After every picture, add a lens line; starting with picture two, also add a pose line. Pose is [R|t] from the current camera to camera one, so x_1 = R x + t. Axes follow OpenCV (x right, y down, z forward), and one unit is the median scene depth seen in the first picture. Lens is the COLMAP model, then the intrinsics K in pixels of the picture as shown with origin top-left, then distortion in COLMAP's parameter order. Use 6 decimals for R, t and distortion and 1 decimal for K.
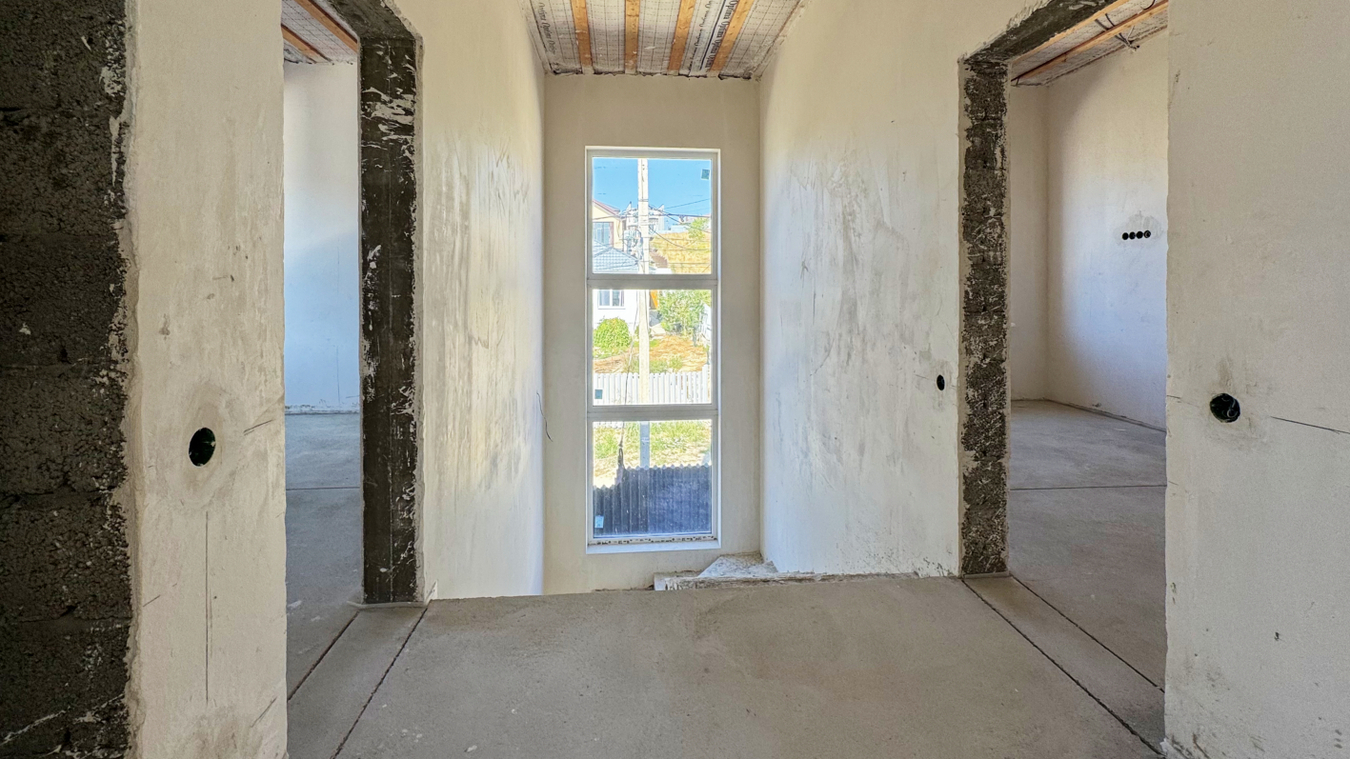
lens RADIAL K [[589.0, 0, 674.6], [0, 589.0, 293.5], [0, 0, 1]] dist [-0.000079, 0.000096]
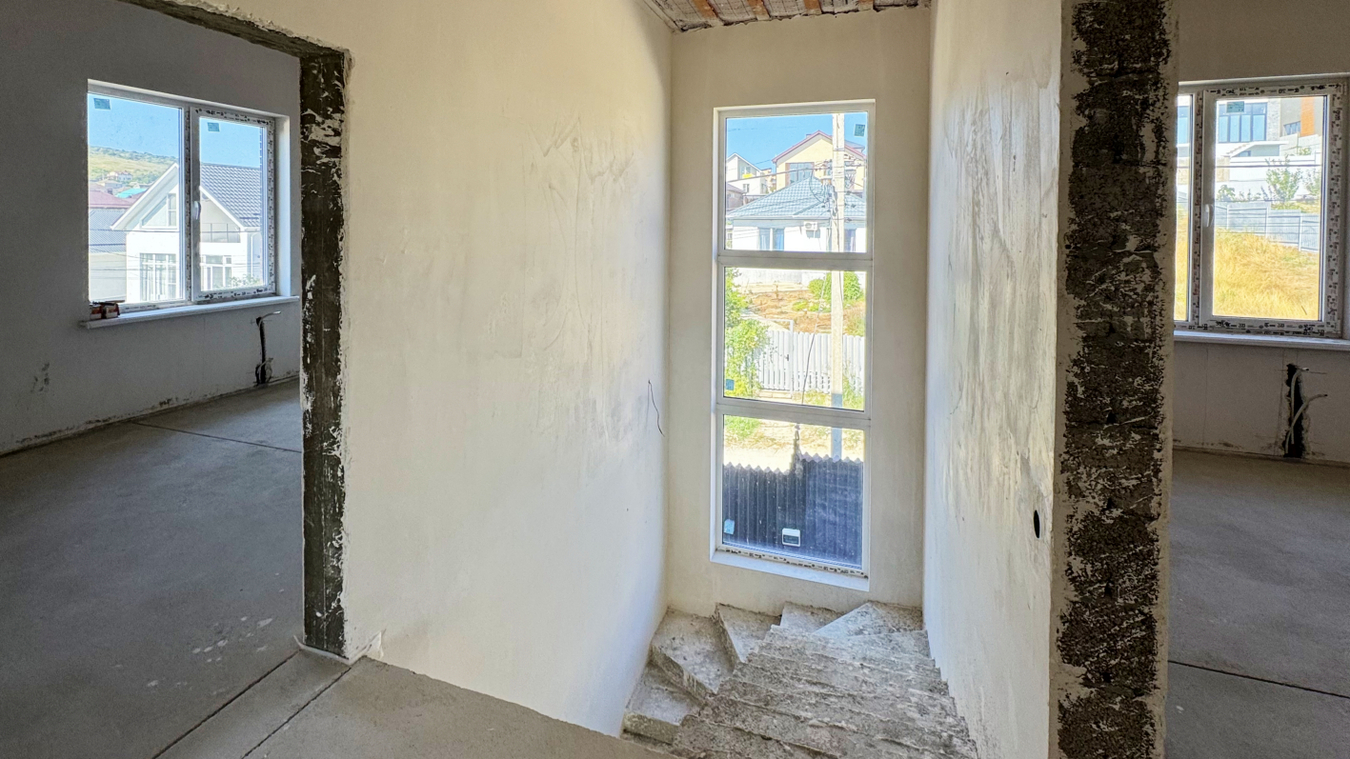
lens RADIAL K [[599.8, 0, 678.3], [0, 599.8, 235.9], [0, 0, 1]] dist [-0.000399, -0.000158]
pose [[0.911989, 0.016212, -0.409895, 0.384838], [-0.011863, 0.999843, 0.013152, -0.147995], [0.410044, -0.007132, 0.912038, 0.323531]]
